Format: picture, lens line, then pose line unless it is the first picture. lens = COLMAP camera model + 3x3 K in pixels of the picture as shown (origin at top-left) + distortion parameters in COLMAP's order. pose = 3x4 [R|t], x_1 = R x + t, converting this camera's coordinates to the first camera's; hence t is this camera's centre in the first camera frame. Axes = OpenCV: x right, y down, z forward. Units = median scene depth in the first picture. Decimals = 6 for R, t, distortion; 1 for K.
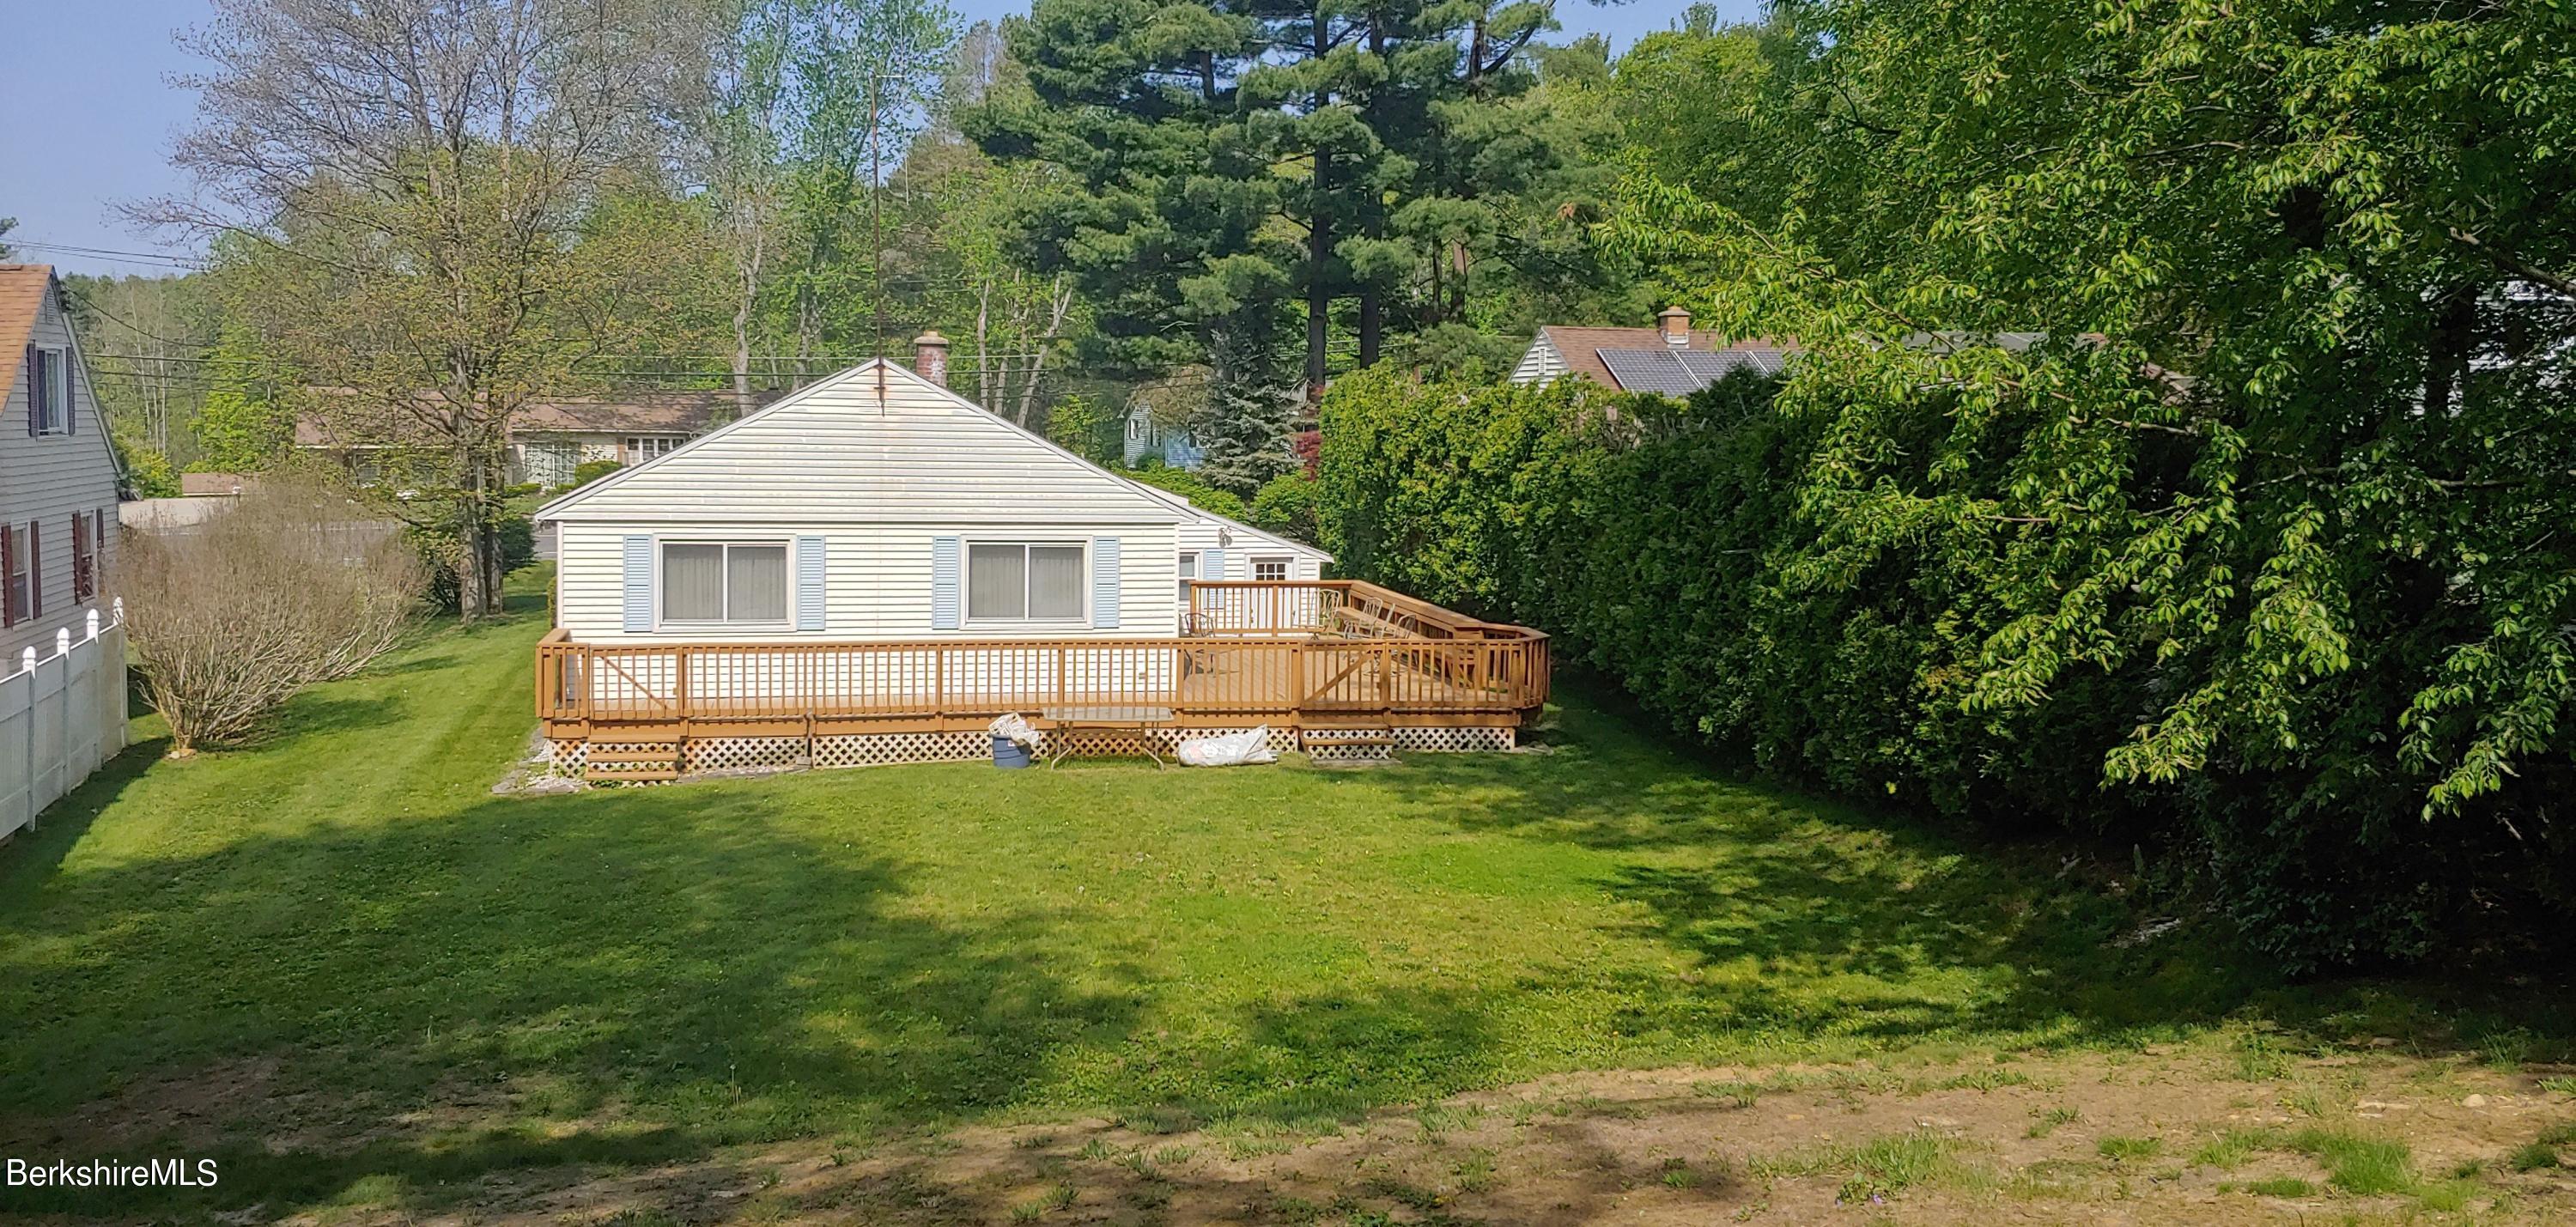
lens RADIAL K [[2226.6, 0, 1263.8], [0, 2226.6, 545.8], [0, 0, 1]] dist [0.073871, -0.186576]
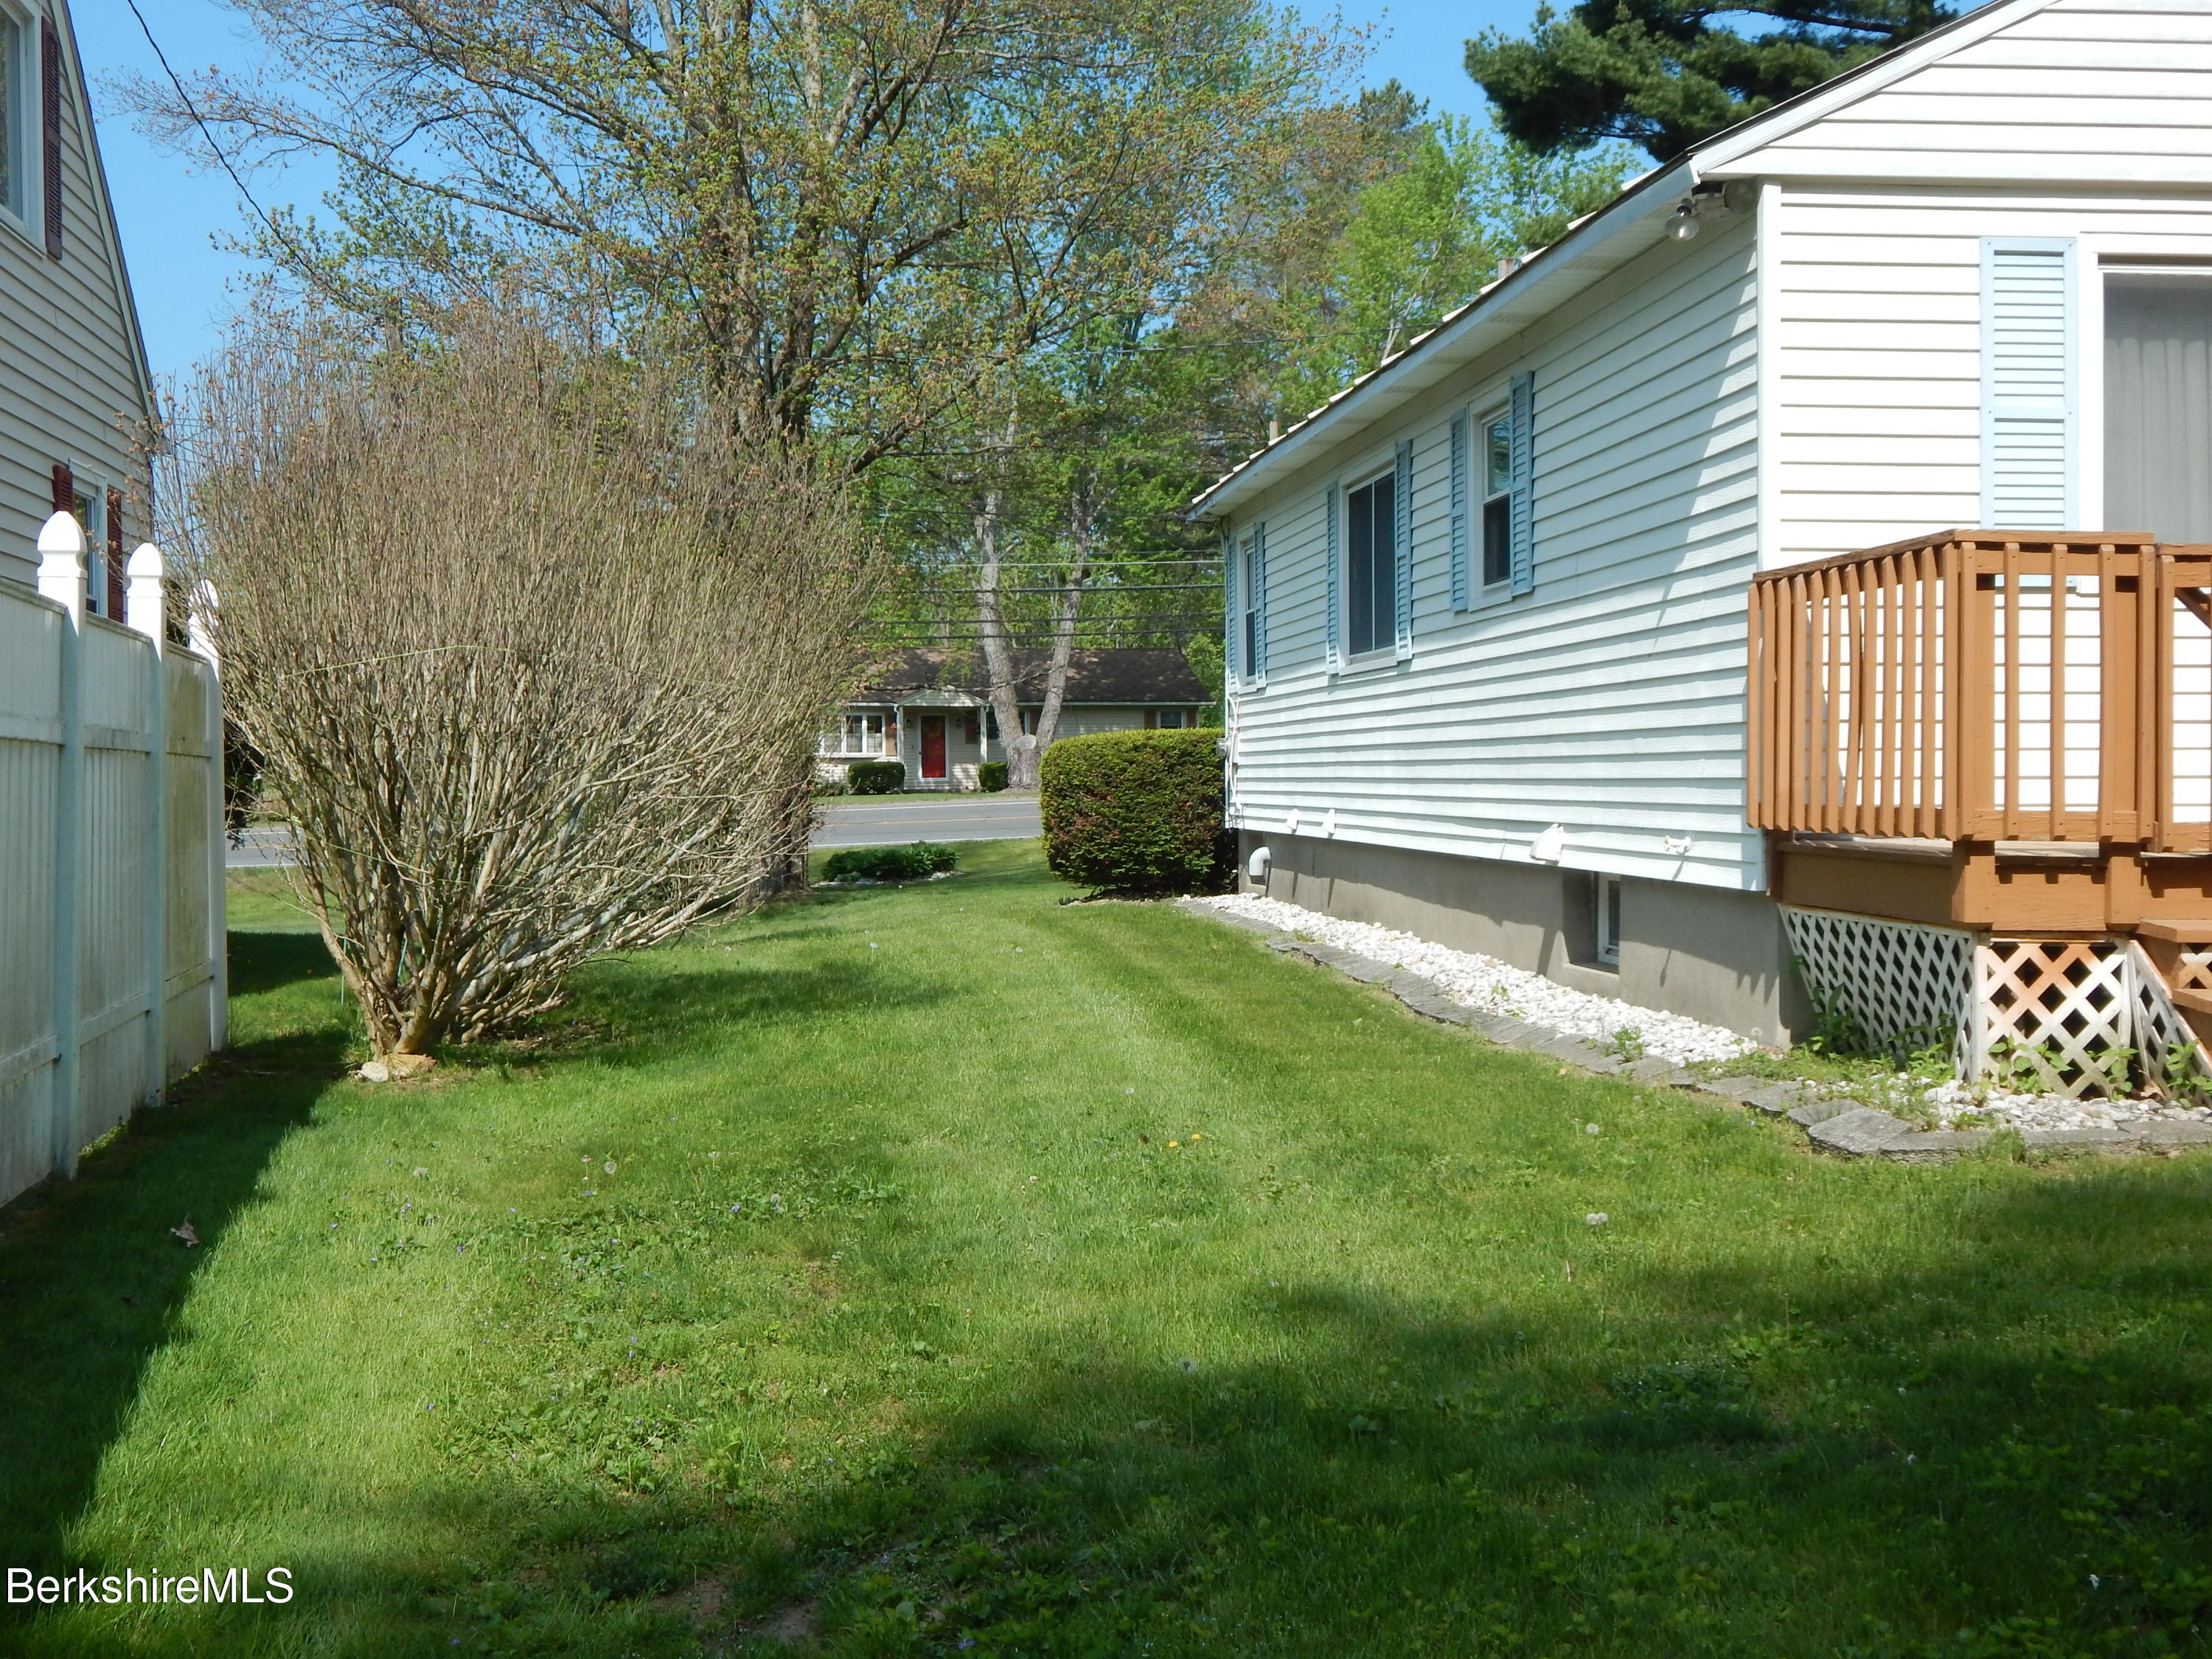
lens RADIAL K [[2760.0, 0, 1129.4], [0, 2760.0, 817.5], [0, 0, 1]] dist [0.006852, 0.000000]
pose [[0.994699, -0.016859, -0.101436, -0.360862], [0.012057, 0.998786, -0.047772, 0.082372], [0.102119, 0.046296, 0.993694, 0.660059]]
